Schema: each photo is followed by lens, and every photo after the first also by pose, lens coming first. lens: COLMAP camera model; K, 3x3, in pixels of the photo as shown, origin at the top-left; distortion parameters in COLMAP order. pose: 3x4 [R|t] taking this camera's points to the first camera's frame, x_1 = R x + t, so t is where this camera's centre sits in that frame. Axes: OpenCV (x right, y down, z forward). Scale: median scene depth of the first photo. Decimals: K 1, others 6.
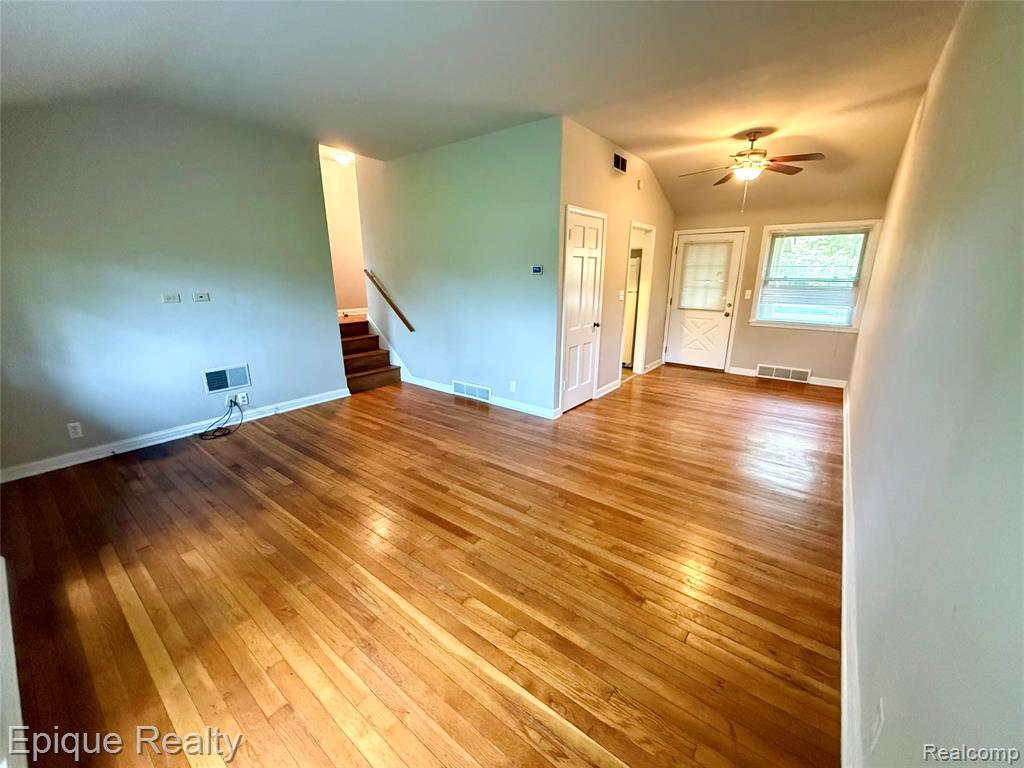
lens RADIAL K [[408.1, 0, 509.2], [0, 408.1, 383.7], [0, 0, 1]] dist [-0.001422, -0.000061]
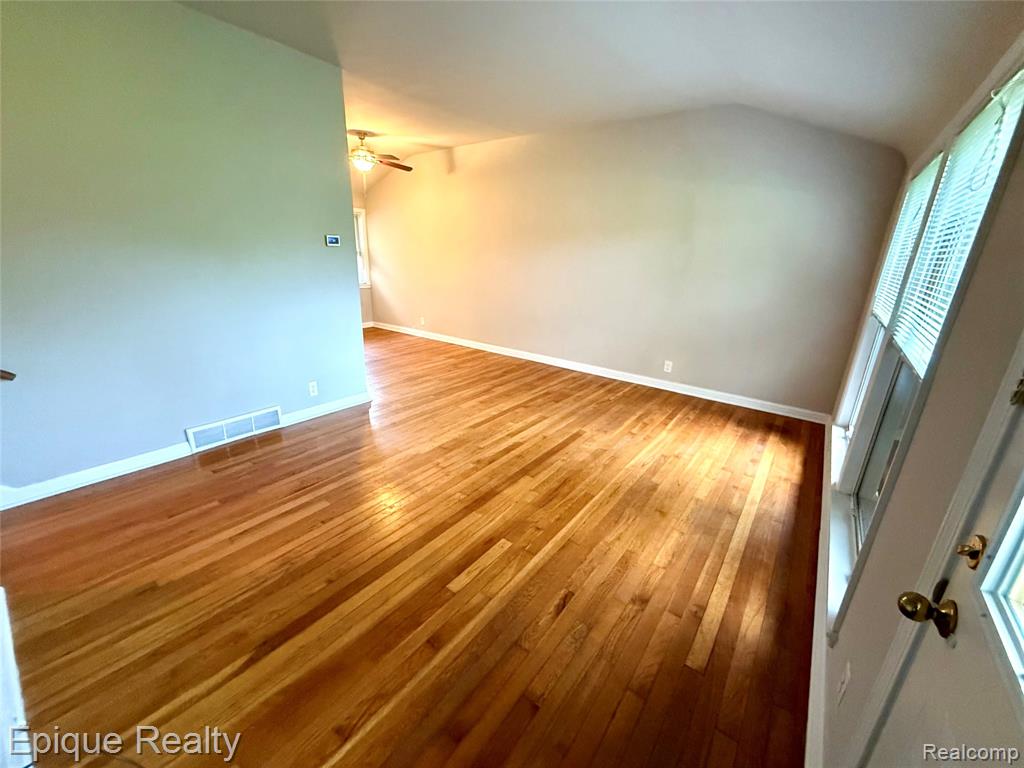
lens RADIAL K [[408.1, 0, 509.2], [0, 408.1, 383.7], [0, 0, 1]] dist [-0.001422, -0.000061]
pose [[-0.011821, -0.309424, 0.950851, -0.916450], [0.234578, 0.923522, 0.303447, -0.189031], [-0.972025, 0.226636, 0.061668, 0.709402]]
